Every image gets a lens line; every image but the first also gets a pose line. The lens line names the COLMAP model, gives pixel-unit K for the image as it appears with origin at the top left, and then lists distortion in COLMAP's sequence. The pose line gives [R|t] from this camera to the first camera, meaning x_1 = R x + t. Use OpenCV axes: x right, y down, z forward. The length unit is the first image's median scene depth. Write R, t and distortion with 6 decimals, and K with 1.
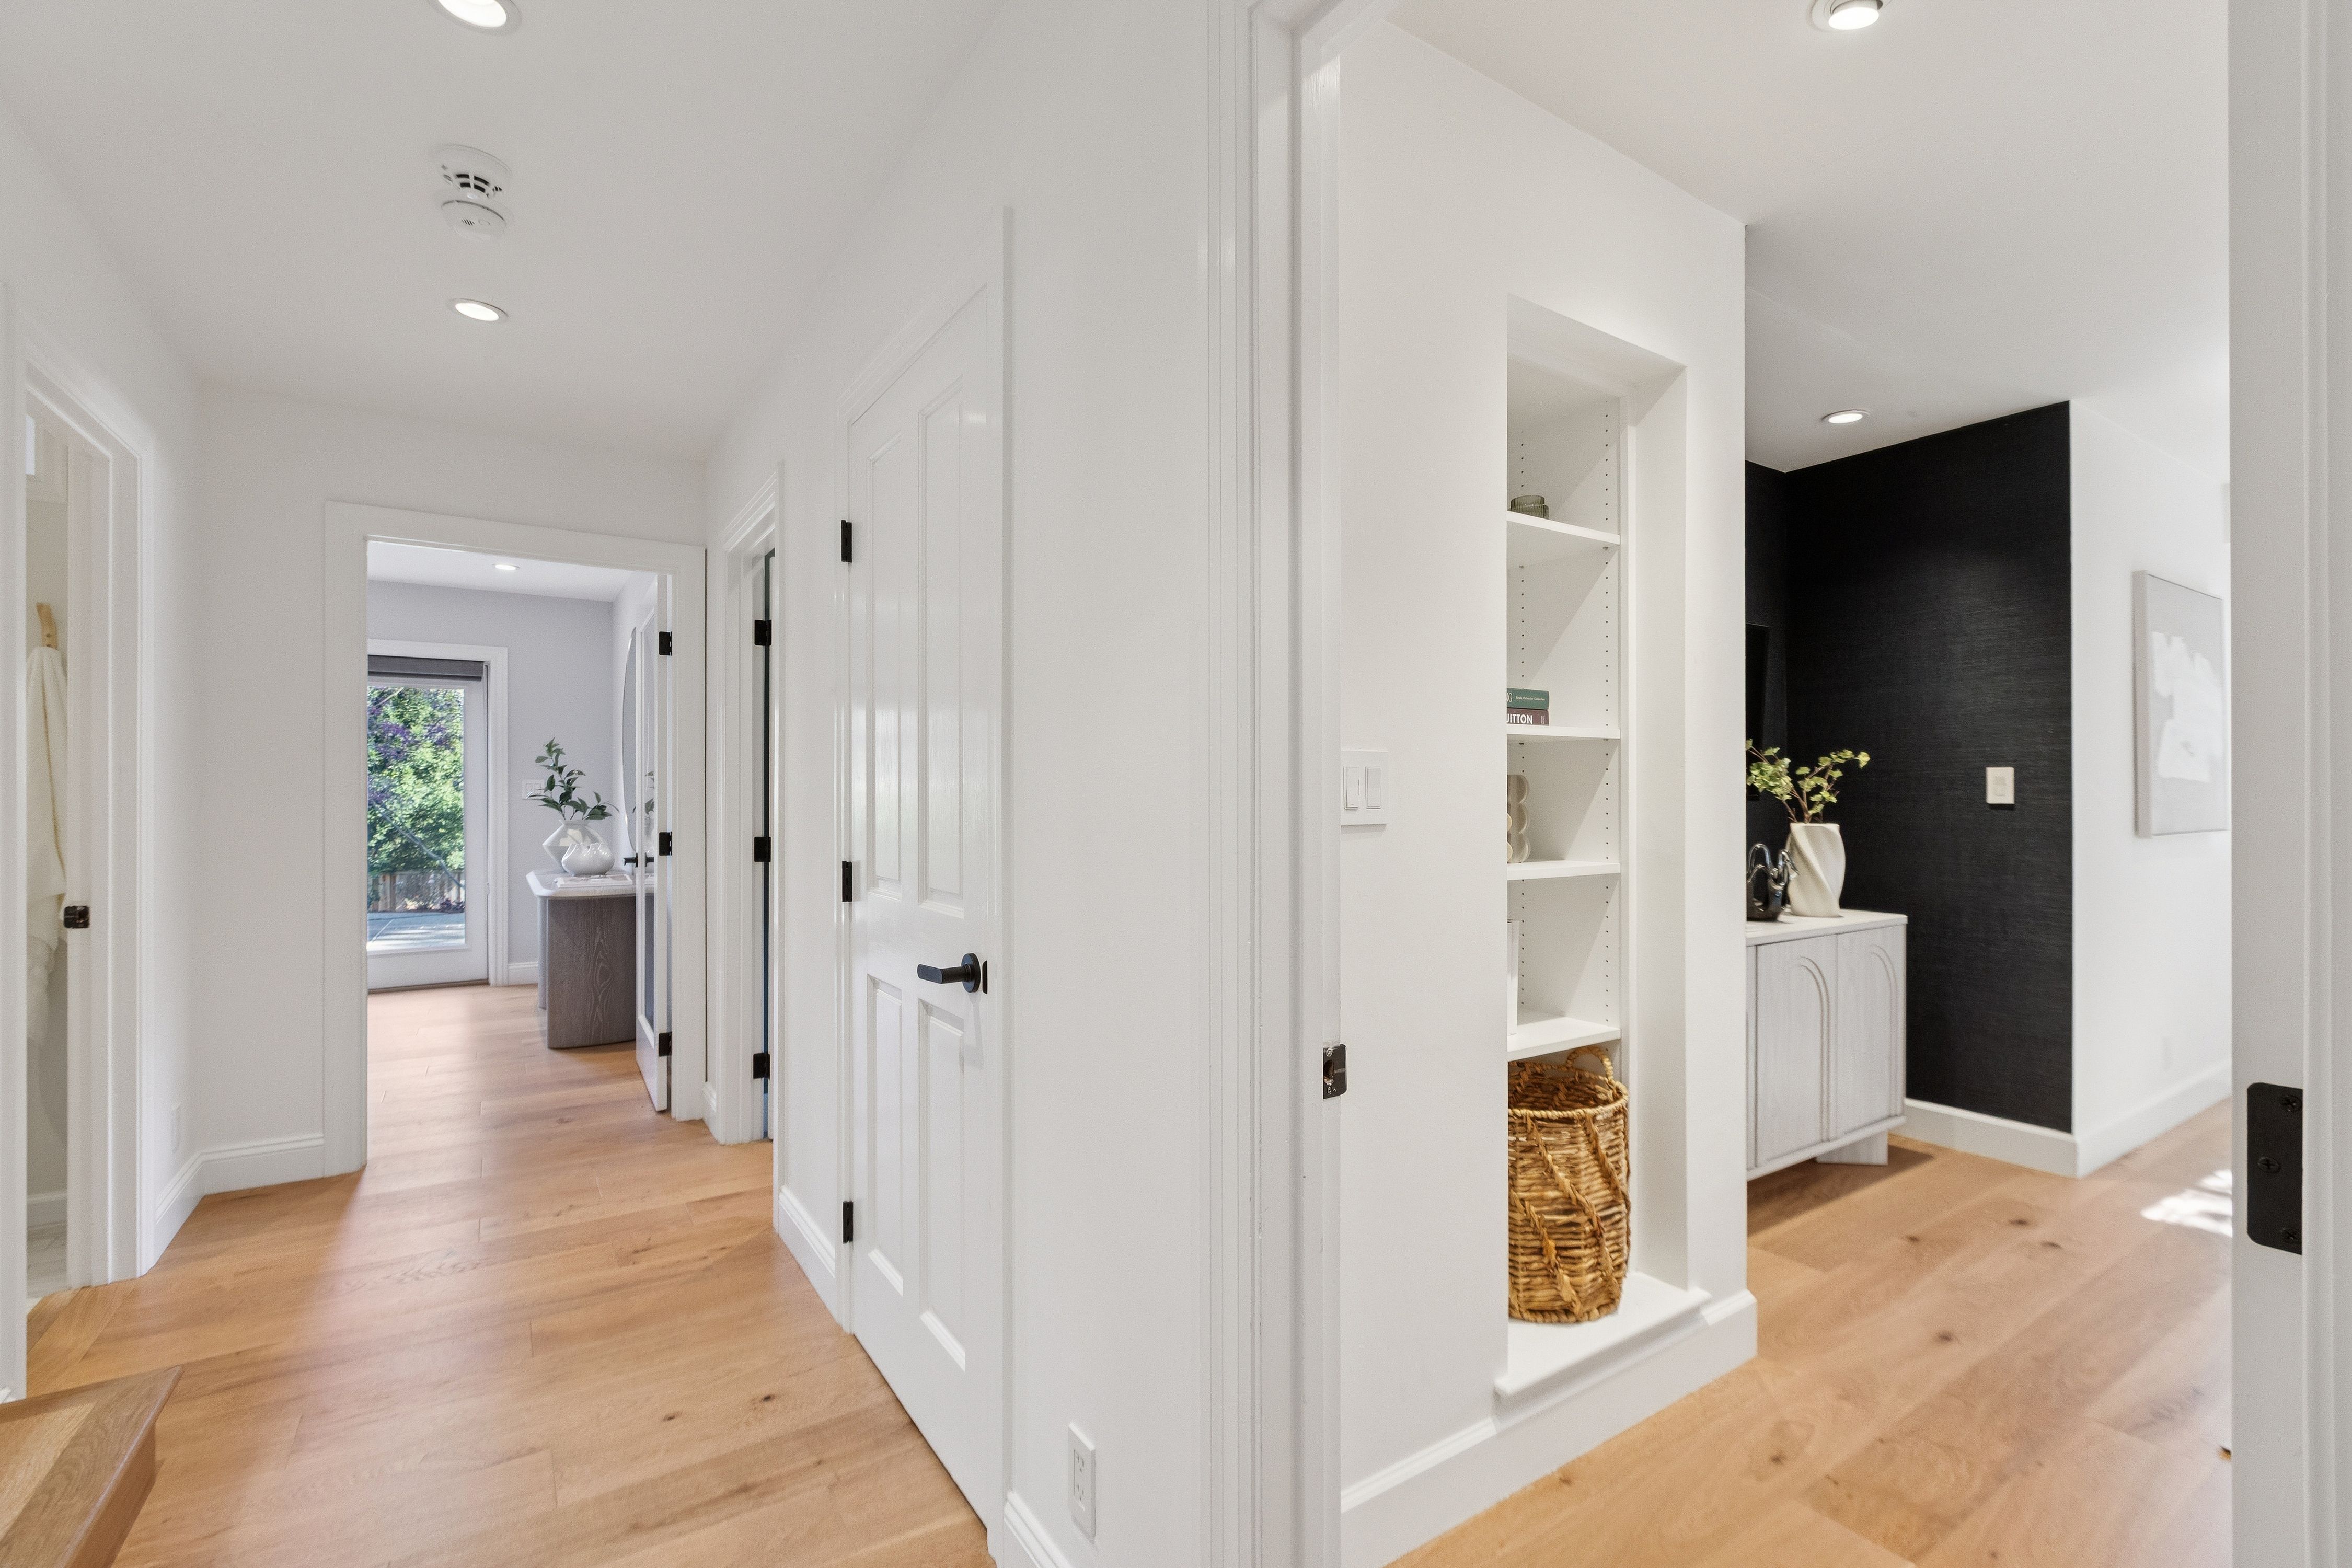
lens RADIAL K [[1039.1, 0, 1188.9], [0, 1039.1, 796.3], [0, 0, 1]] dist [0.002172, 0.000183]
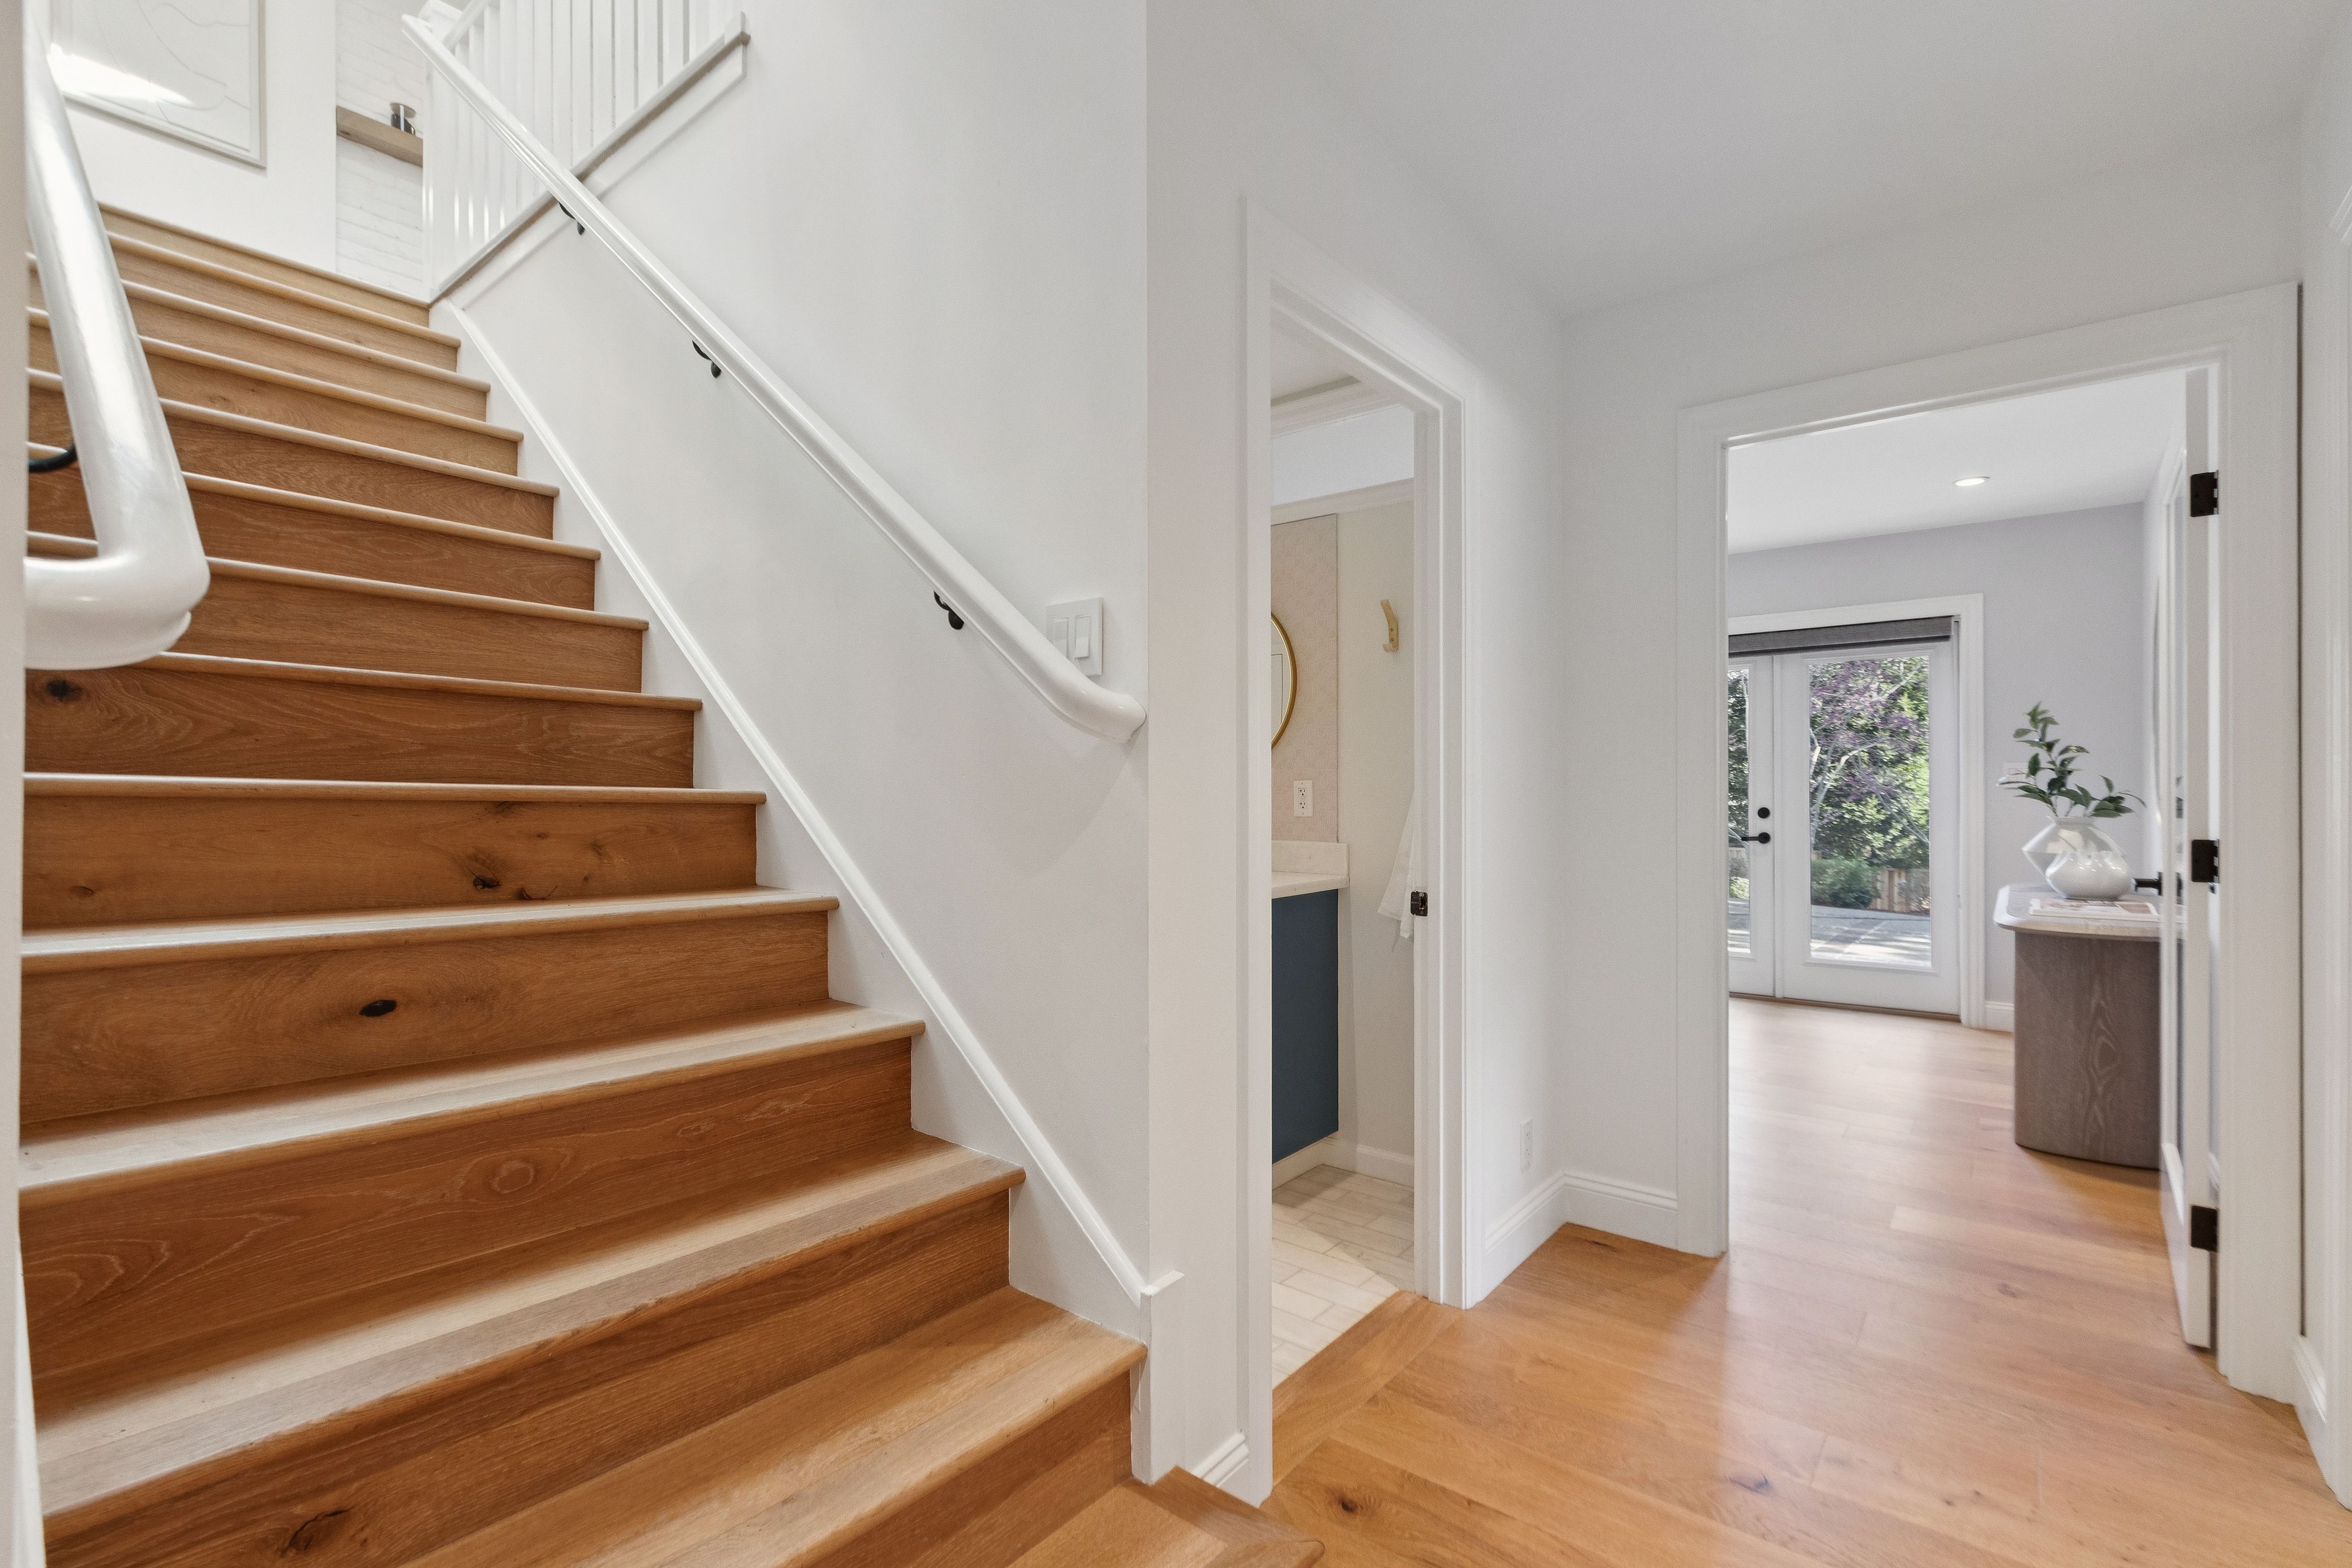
lens RADIAL K [[1059.5, 0, 1180.7], [0, 1059.5, 792.0], [0, 0, 1]] dist [-0.001472, -0.000657]
pose [[0.298654, -0.002103, -0.954359, -0.098613], [0.001138, 0.999998, -0.001847, 0.007330], [0.954361, -0.000535, 0.298656, 0.235628]]
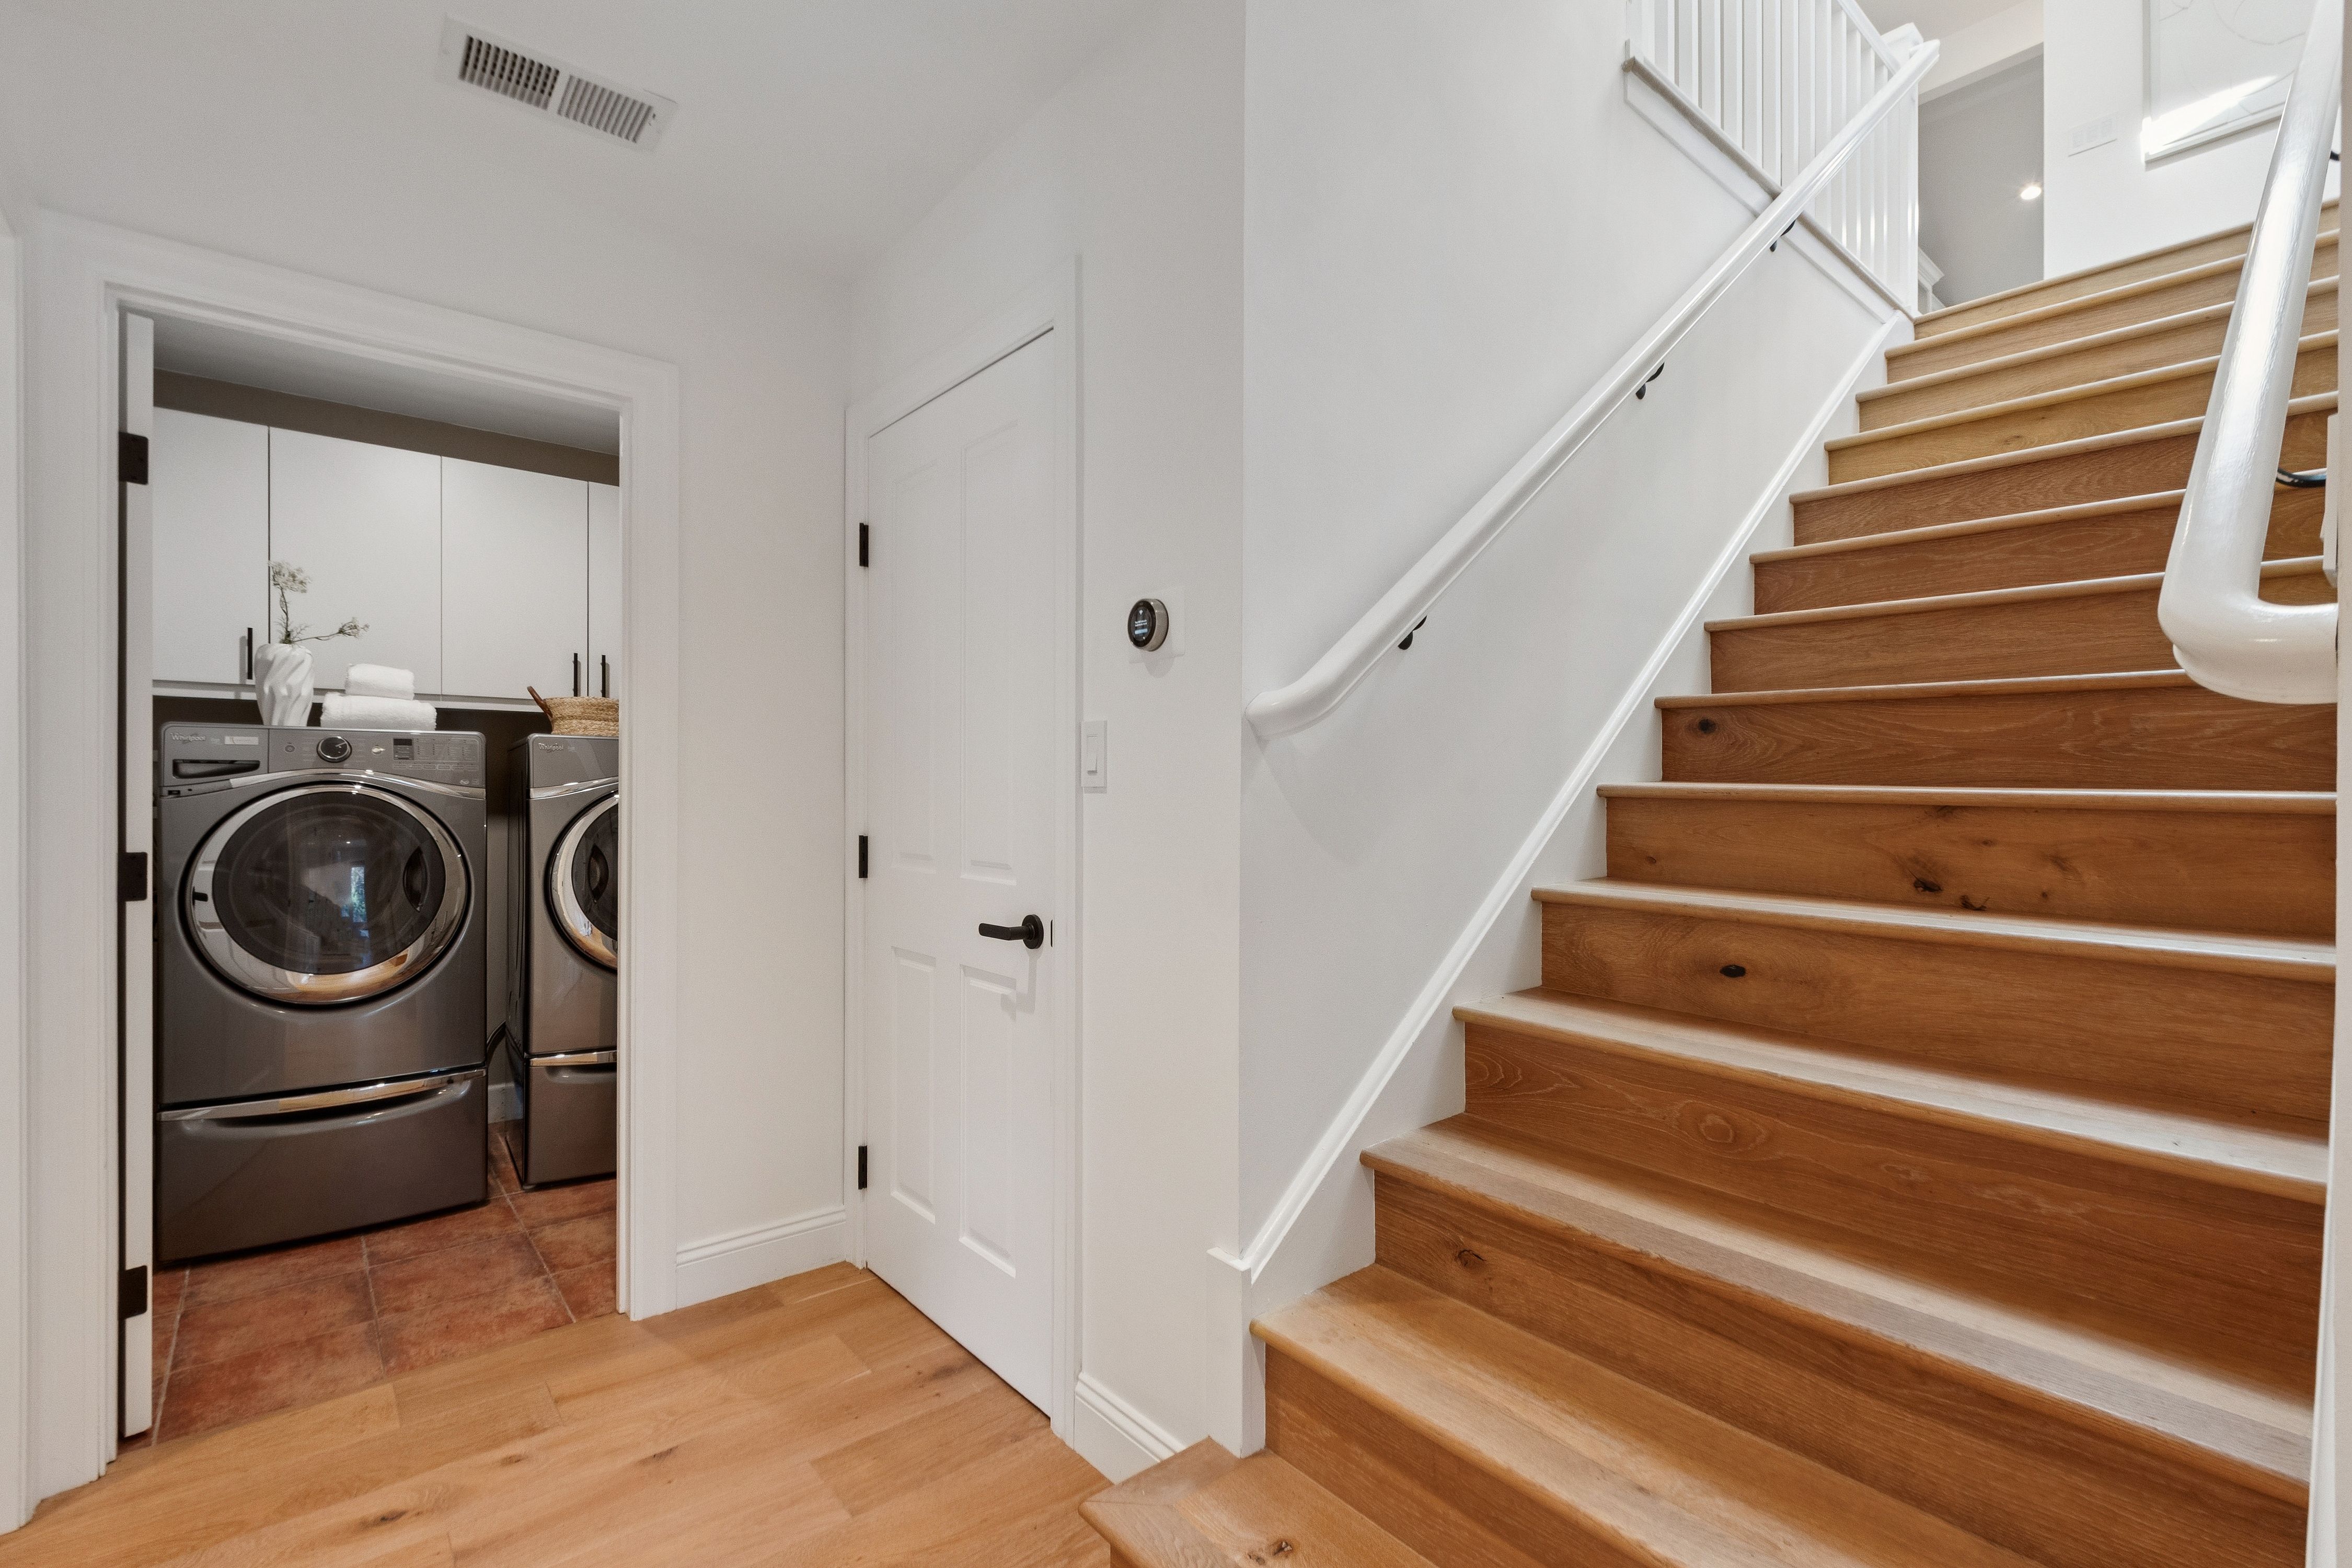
lens RADIAL K [[1059.5, 0, 1180.7], [0, 1059.5, 792.0], [0, 0, 1]] dist [-0.001472, -0.000657]
pose [[-0.994174, -0.003005, -0.107747, -0.448041], [-0.002918, 0.999995, -0.000969, 0.003997], [0.107749, -0.000649, -0.994178, 0.861102]]
